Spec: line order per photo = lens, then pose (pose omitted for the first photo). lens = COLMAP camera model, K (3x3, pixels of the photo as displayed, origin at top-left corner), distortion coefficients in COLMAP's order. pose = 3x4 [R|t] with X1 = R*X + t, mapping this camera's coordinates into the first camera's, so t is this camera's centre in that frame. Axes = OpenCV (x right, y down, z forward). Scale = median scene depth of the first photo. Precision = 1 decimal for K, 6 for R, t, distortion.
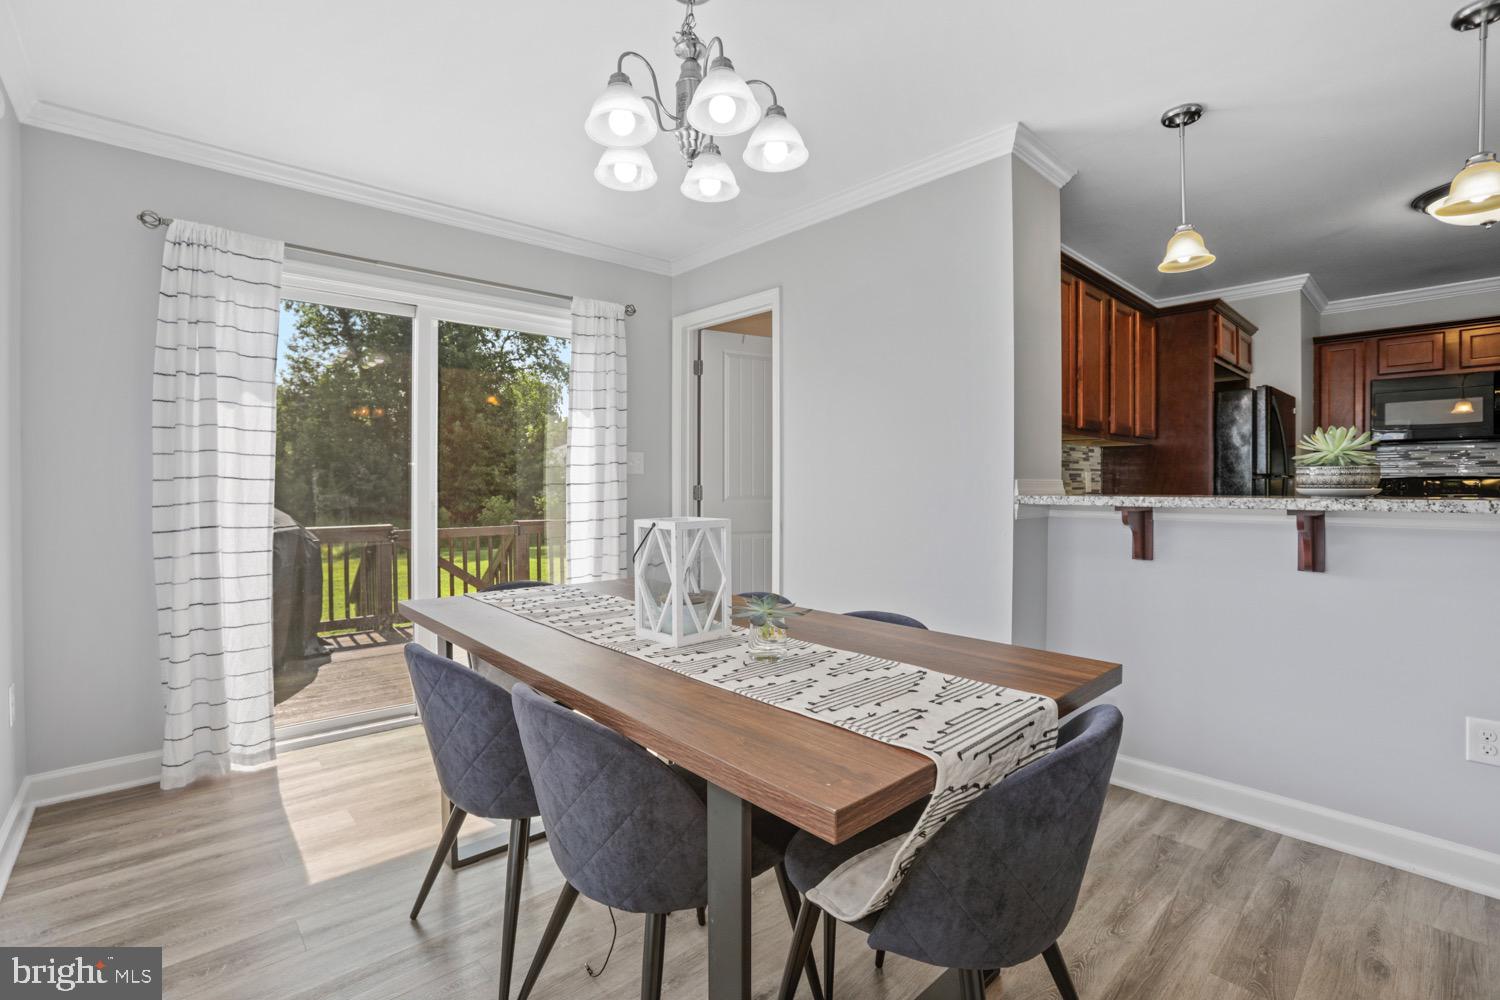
lens RADIAL K [[675.5, 0, 756.8], [0, 675.5, 493.7], [0, 0, 1]] dist [-0.037430, 0.002020]
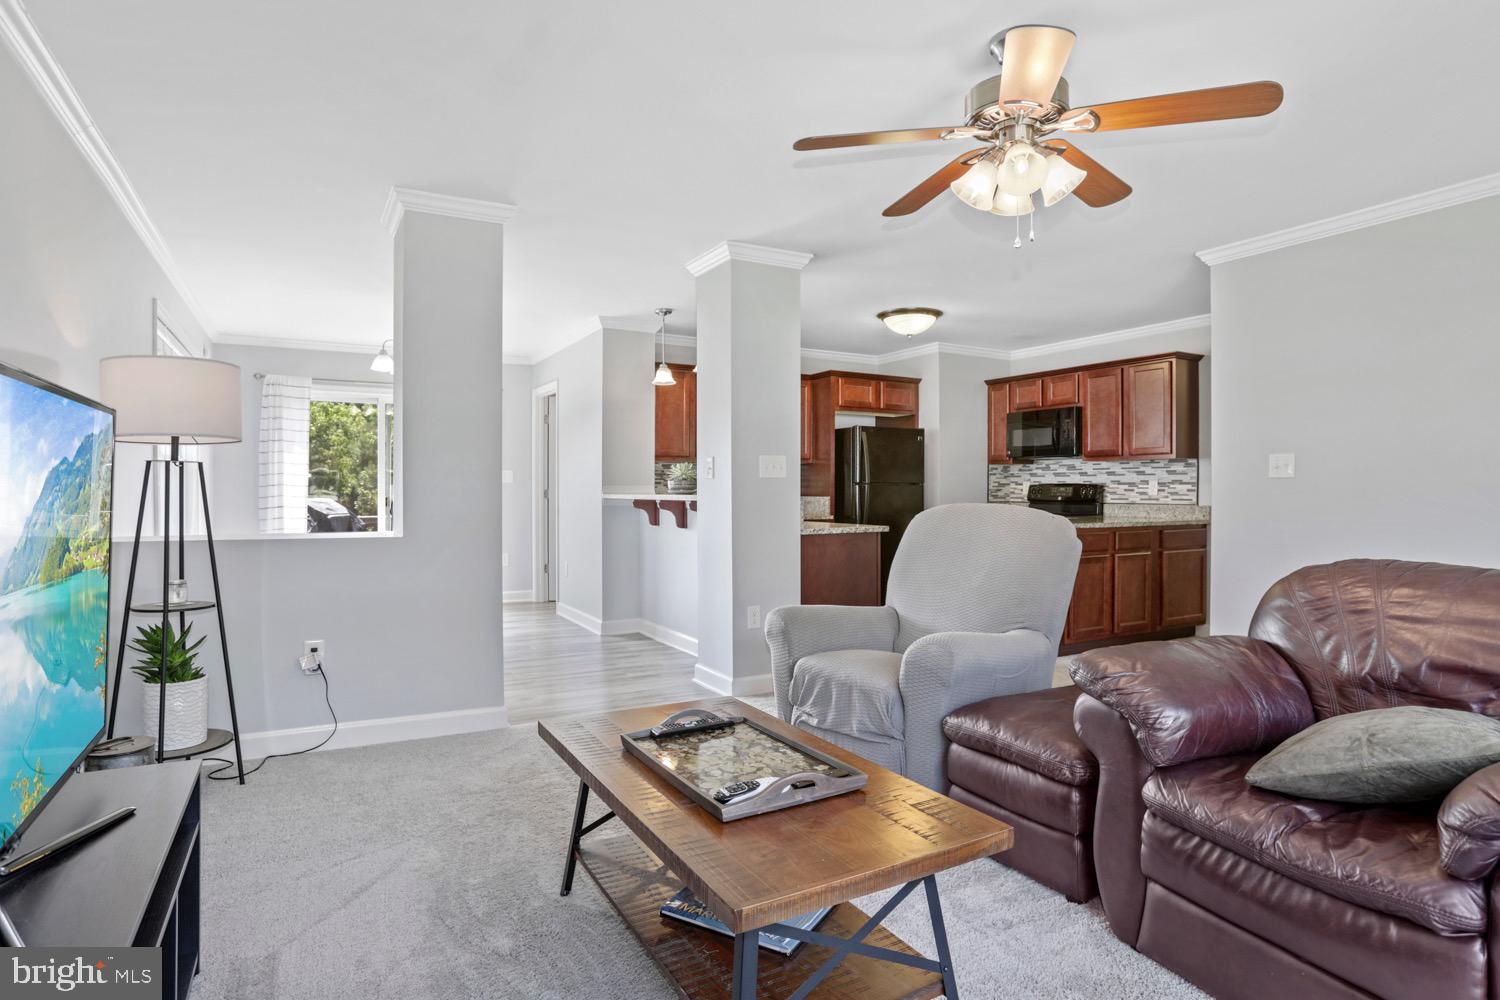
lens RADIAL K [[797.3, 0, 741.3], [0, 797.3, 493.1], [0, 0, 1]] dist [-0.024855, -0.000235]
pose [[0.972207, 0.002196, -0.234113, 1.375459], [-0.005412, 0.999900, -0.013095, 0.030607], [0.234060, 0.013998, 0.972121, -1.302373]]
